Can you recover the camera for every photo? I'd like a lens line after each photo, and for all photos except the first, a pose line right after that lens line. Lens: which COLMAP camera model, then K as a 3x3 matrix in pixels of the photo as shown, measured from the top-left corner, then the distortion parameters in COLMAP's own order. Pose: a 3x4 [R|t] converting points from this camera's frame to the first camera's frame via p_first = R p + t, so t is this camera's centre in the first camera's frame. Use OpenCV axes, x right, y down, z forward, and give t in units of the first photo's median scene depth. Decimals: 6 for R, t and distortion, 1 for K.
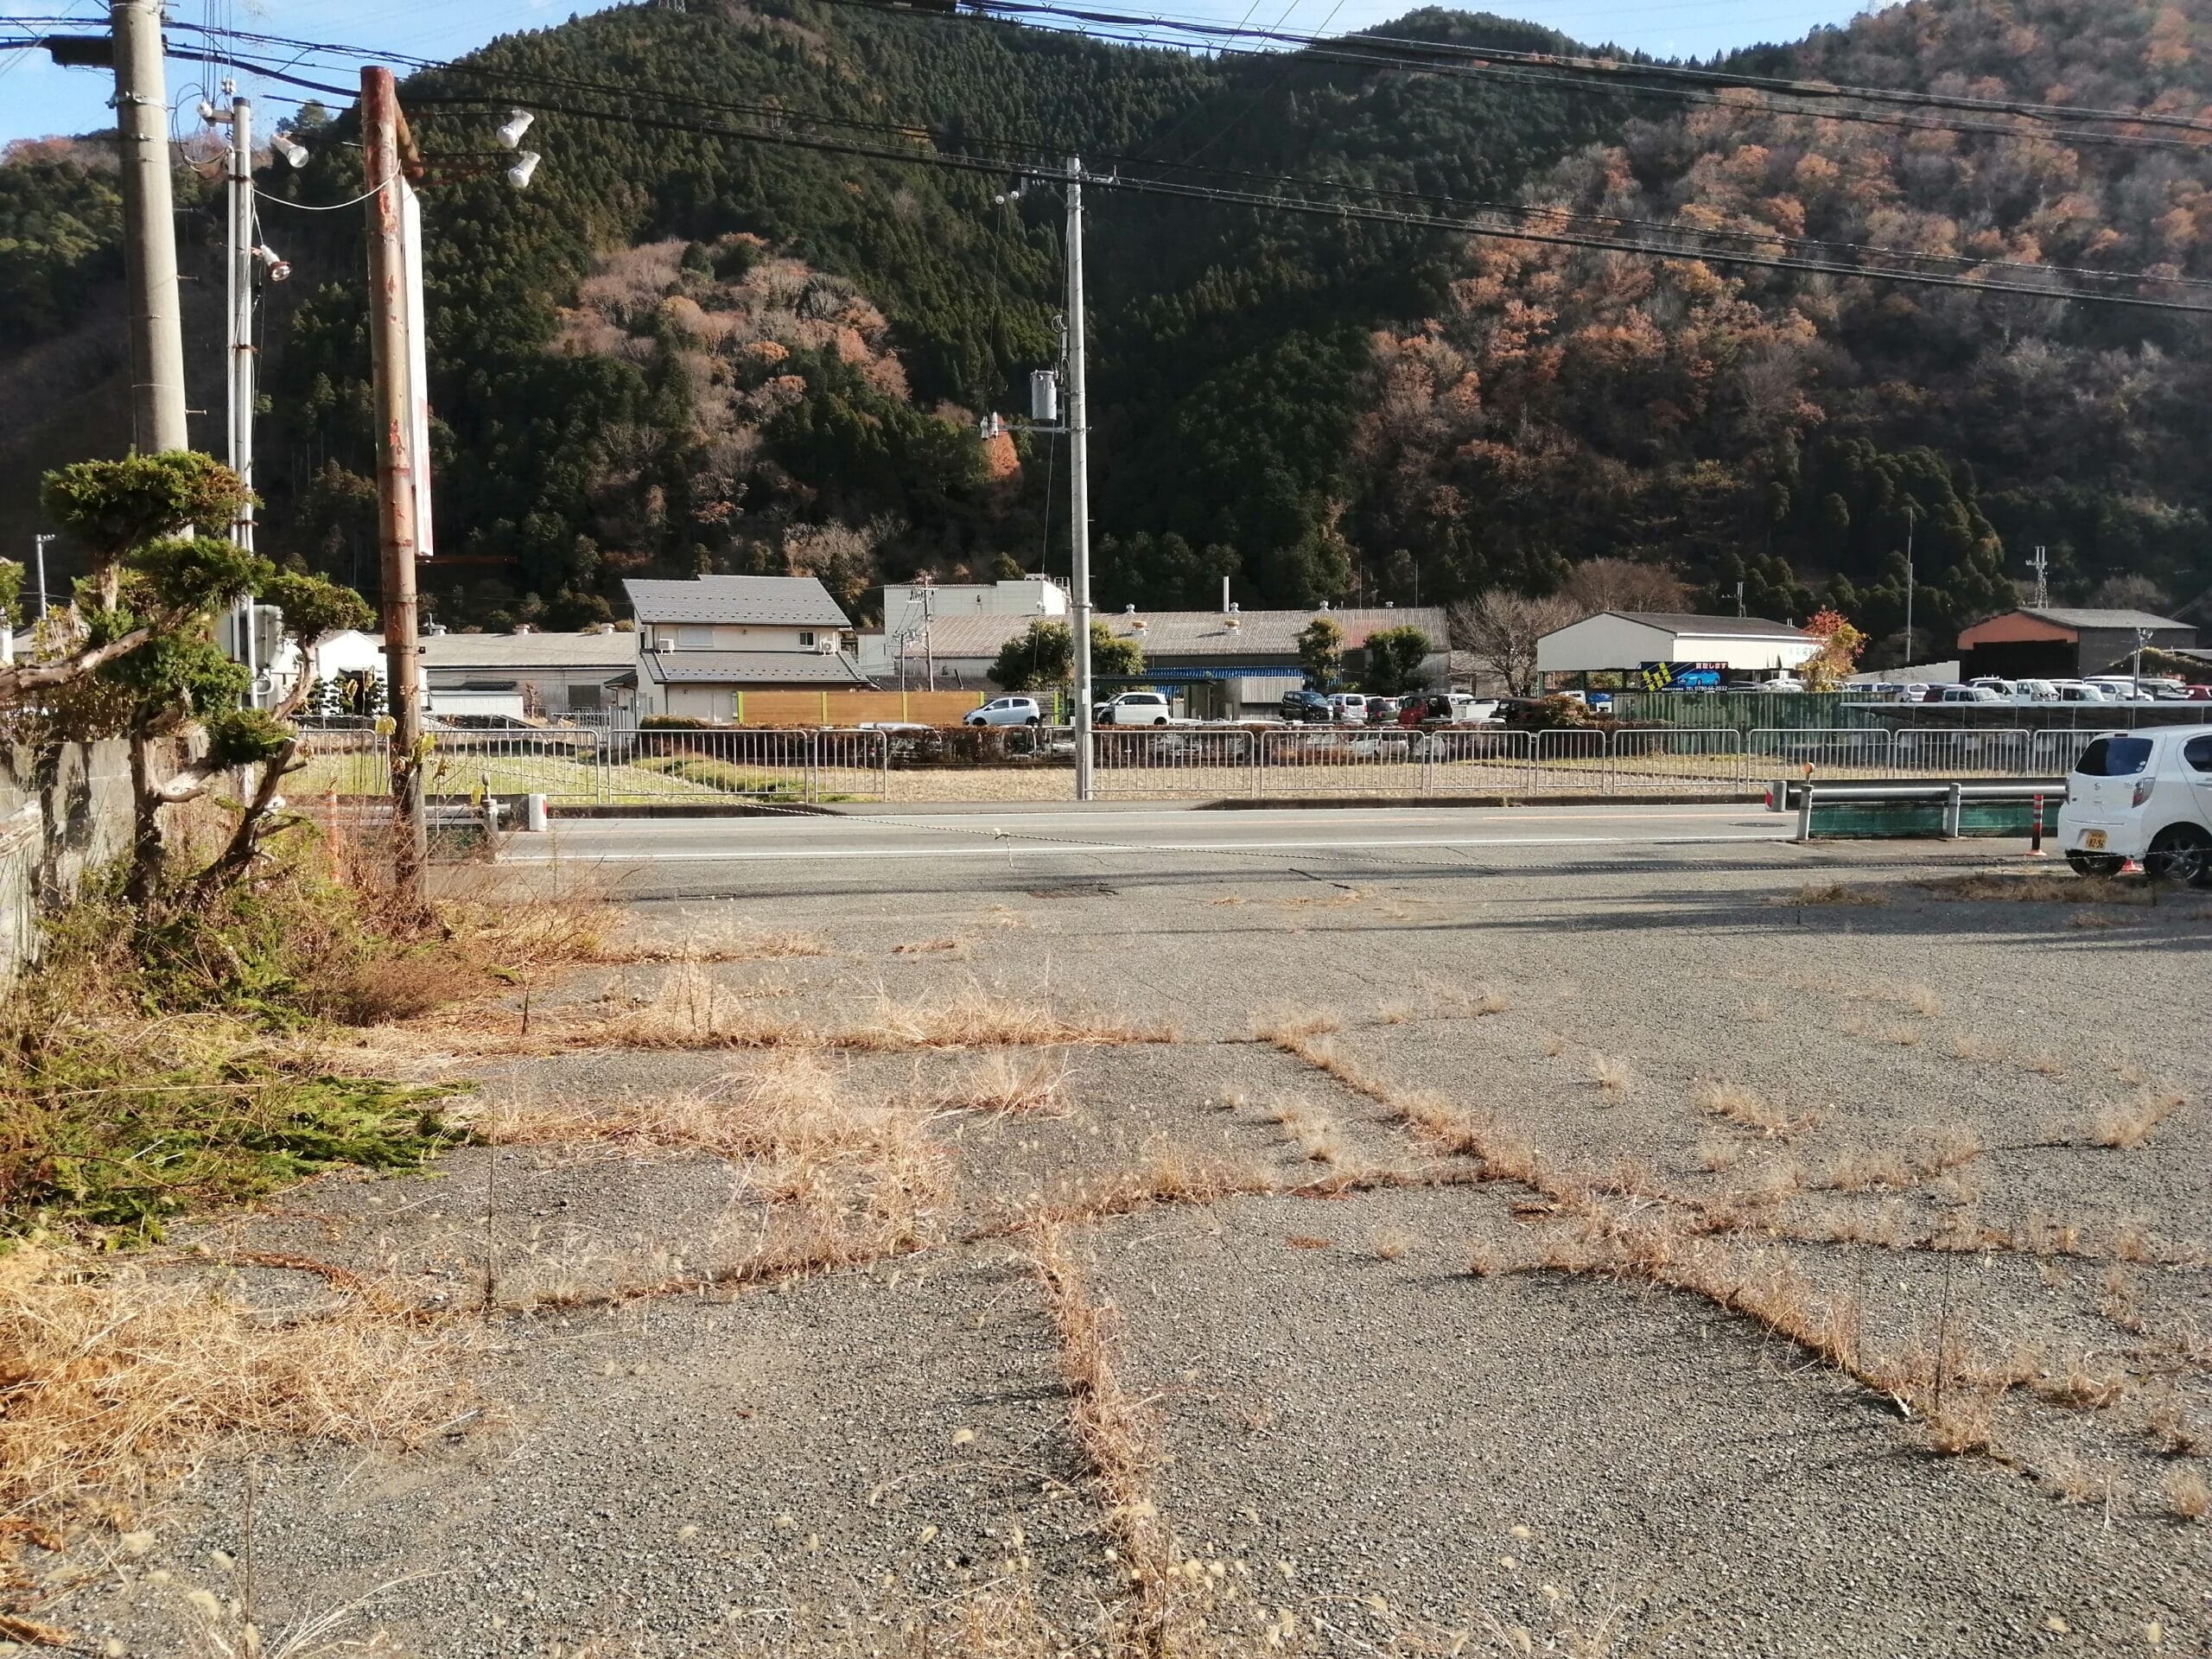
lens RADIAL K [[1818.4, 0, 1106.0], [0, 1818.4, 829.5], [0, 0, 1]] dist [-0.031010, 0.067368]
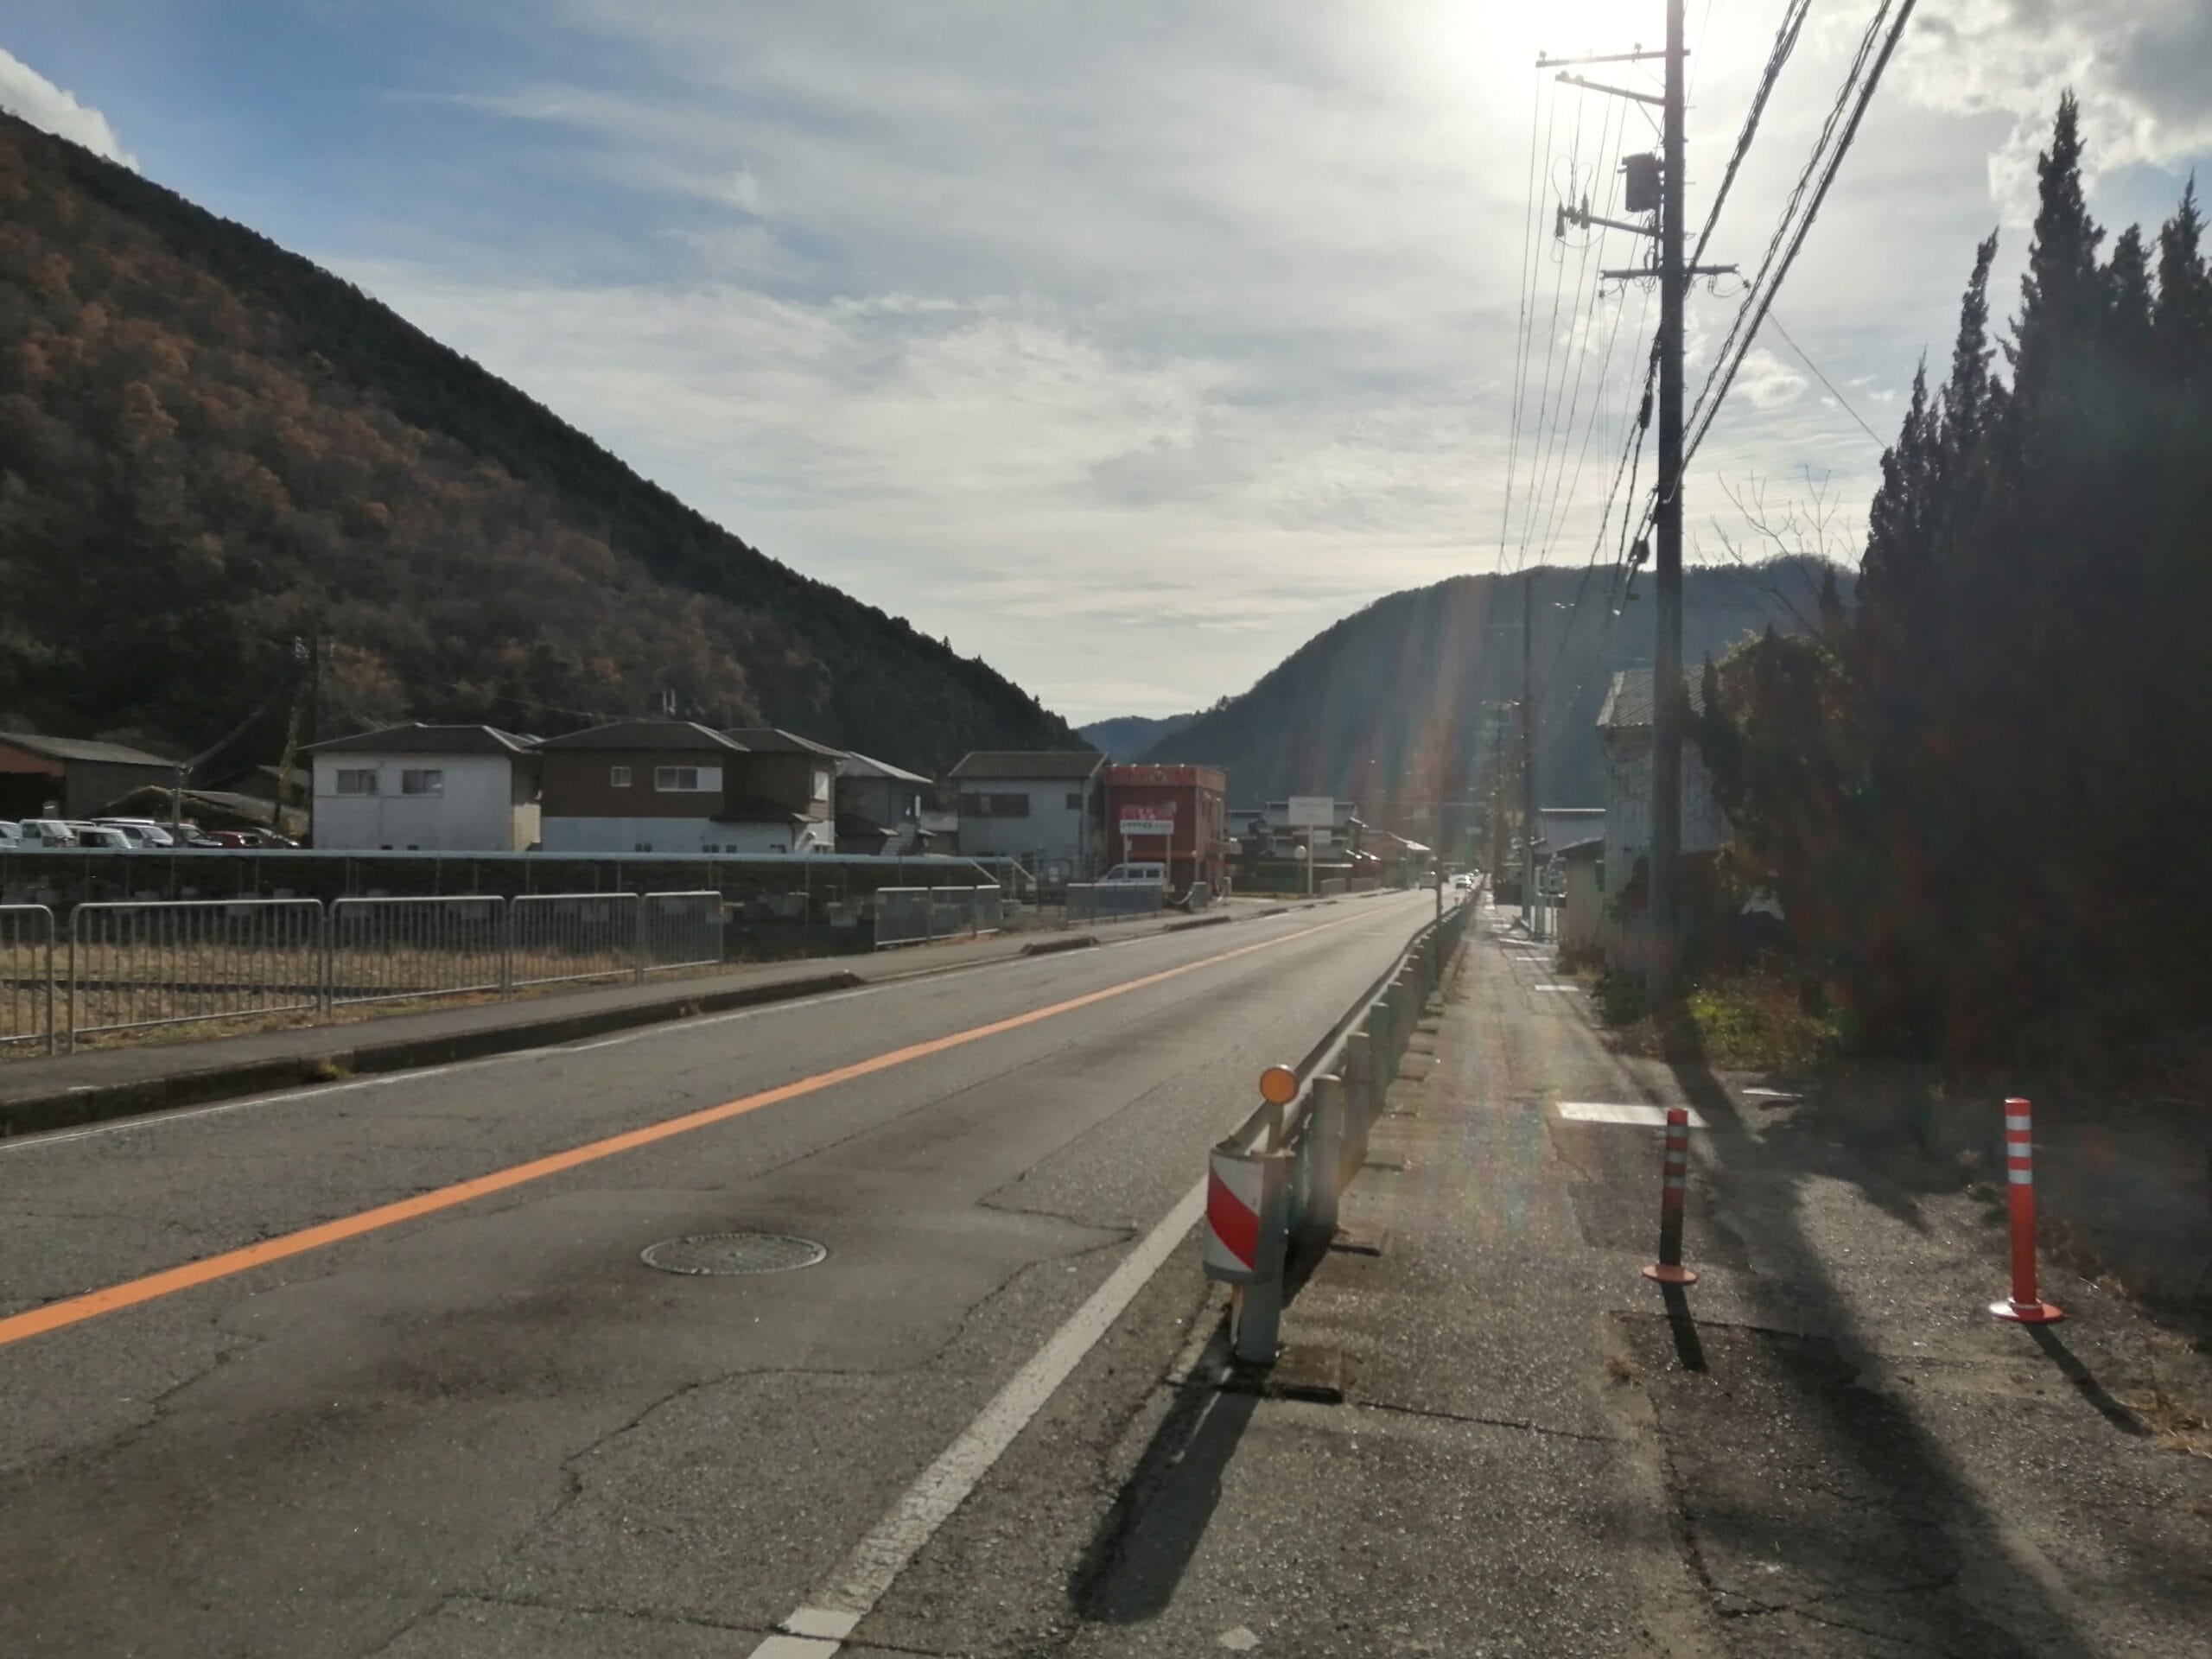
lens RADIAL K [[1818.4, 0, 1106.0], [0, 1818.4, 829.5], [0, 0, 1]] dist [-0.031010, 0.067368]
pose [[0.471175, 0.019534, 0.881823, 0.101043], [0.052264, 0.997380, -0.050020, -0.042289], [-0.880490, 0.069656, 0.468920, 0.635659]]
